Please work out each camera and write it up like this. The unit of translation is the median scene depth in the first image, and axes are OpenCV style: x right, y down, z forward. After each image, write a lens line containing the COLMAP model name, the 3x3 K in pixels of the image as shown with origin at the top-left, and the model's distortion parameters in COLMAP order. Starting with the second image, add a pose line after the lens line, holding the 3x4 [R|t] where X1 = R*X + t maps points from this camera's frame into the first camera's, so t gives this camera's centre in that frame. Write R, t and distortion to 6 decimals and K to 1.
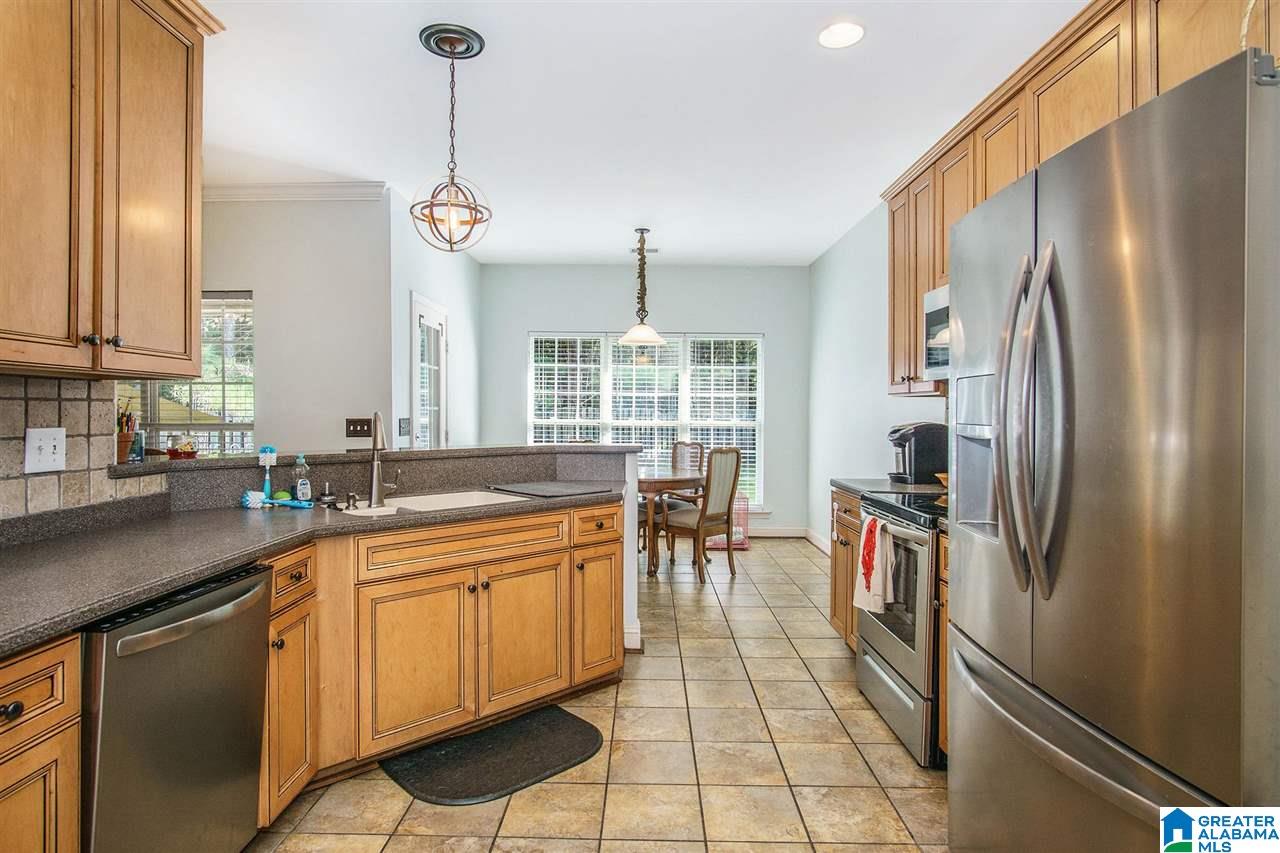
lens RADIAL K [[708.5, 0, 645.4], [0, 708.5, 413.4], [0, 0, 1]] dist [-0.018498, 0.003075]
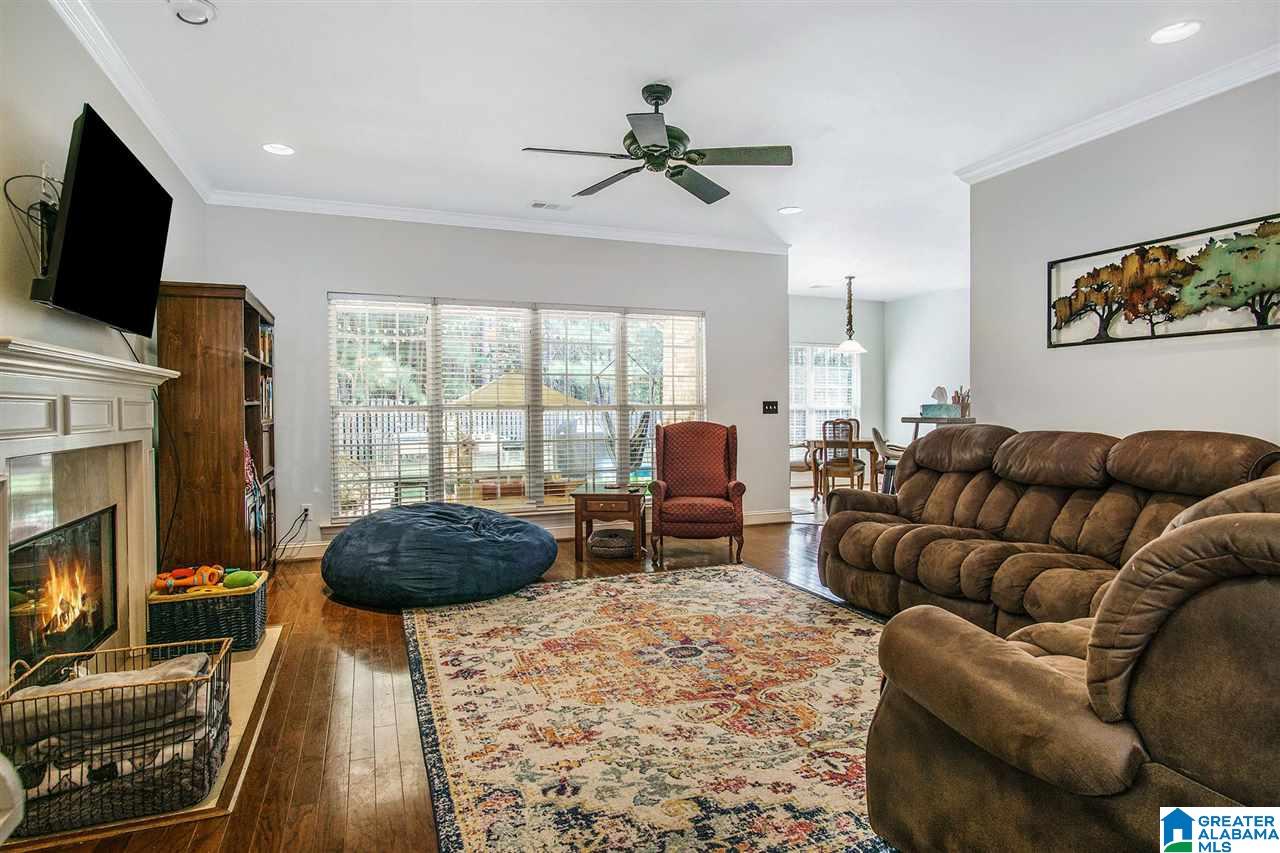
lens RADIAL K [[708.5, 0, 645.4], [0, 708.5, 413.4], [0, 0, 1]] dist [-0.018498, 0.003075]
pose [[0.934496, -0.010400, 0.355823, -2.034791], [0.007203, 0.999921, 0.010311, 0.026615], [-0.355902, -0.007073, 0.934497, -0.544096]]
